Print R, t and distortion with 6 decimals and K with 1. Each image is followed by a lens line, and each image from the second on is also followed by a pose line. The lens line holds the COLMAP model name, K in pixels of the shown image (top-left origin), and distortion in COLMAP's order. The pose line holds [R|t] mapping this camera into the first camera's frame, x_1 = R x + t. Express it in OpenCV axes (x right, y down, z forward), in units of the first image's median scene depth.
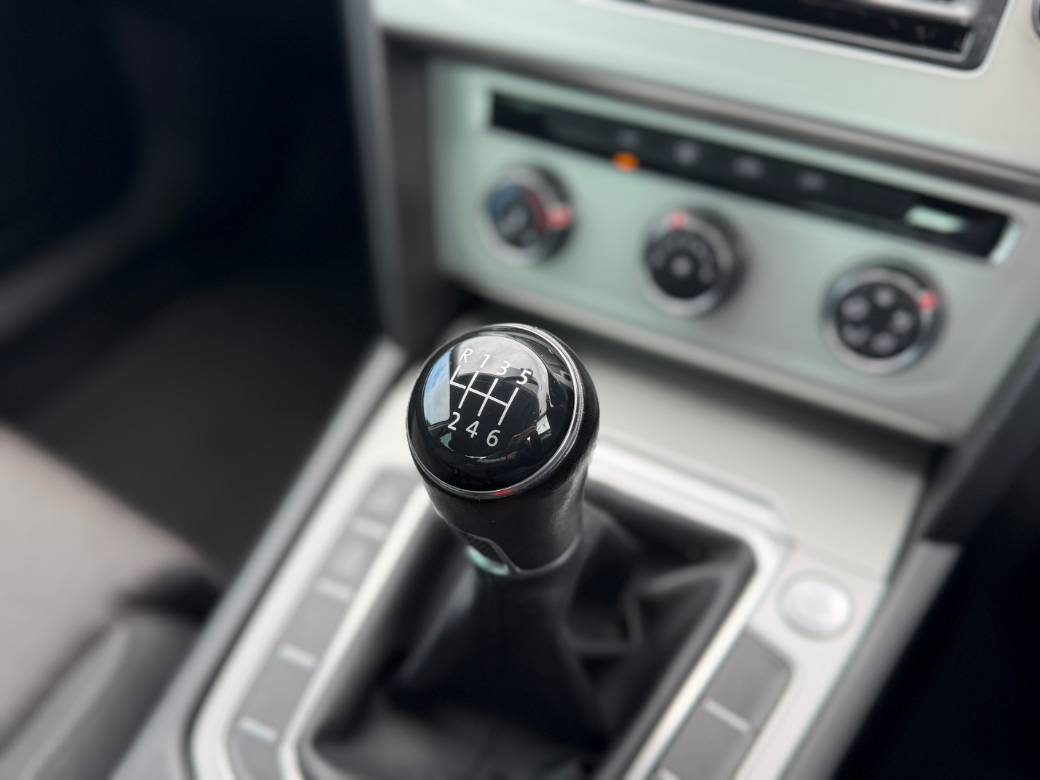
lens RADIAL K [[949.4, 0, 520.0], [0, 949.4, 390.0], [0, 0, 1]] dist [0.087088, -0.313464]
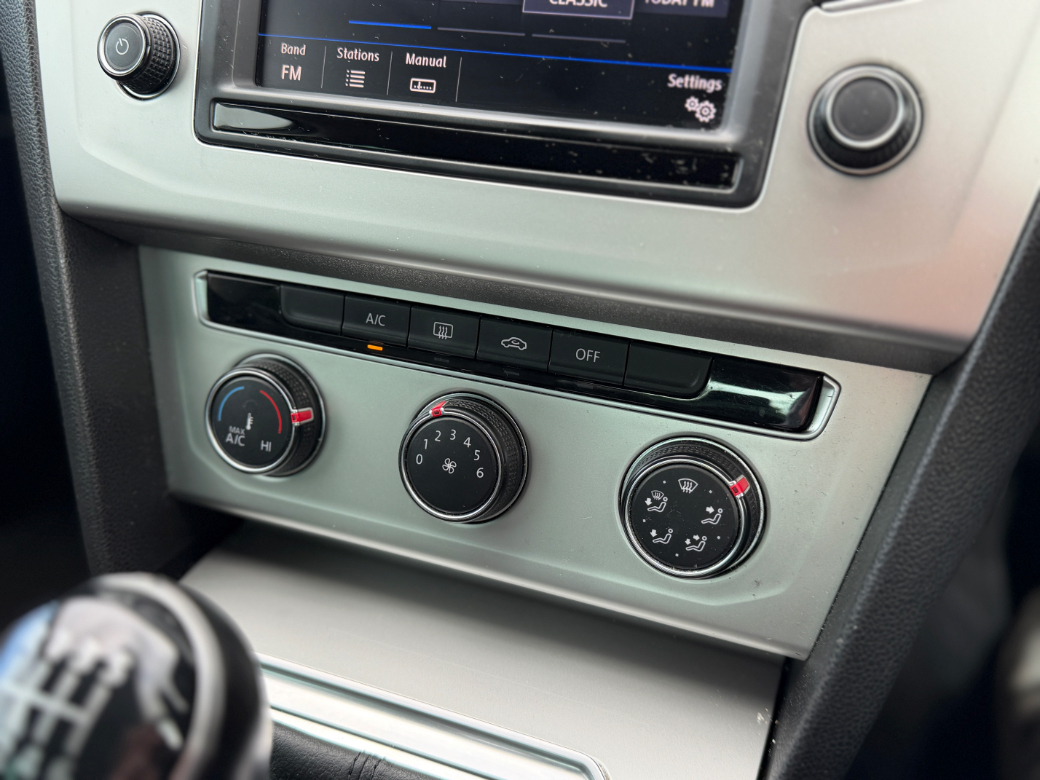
lens RADIAL K [[949.4, 0, 520.0], [0, 949.4, 390.0], [0, 0, 1]] dist [0.087088, -0.313464]
pose [[0.990690, -0.071898, 0.115606, 0.144711], [0.093271, 0.977020, -0.191658, -0.033690], [-0.099169, 0.200656, 0.974629, 0.197690]]
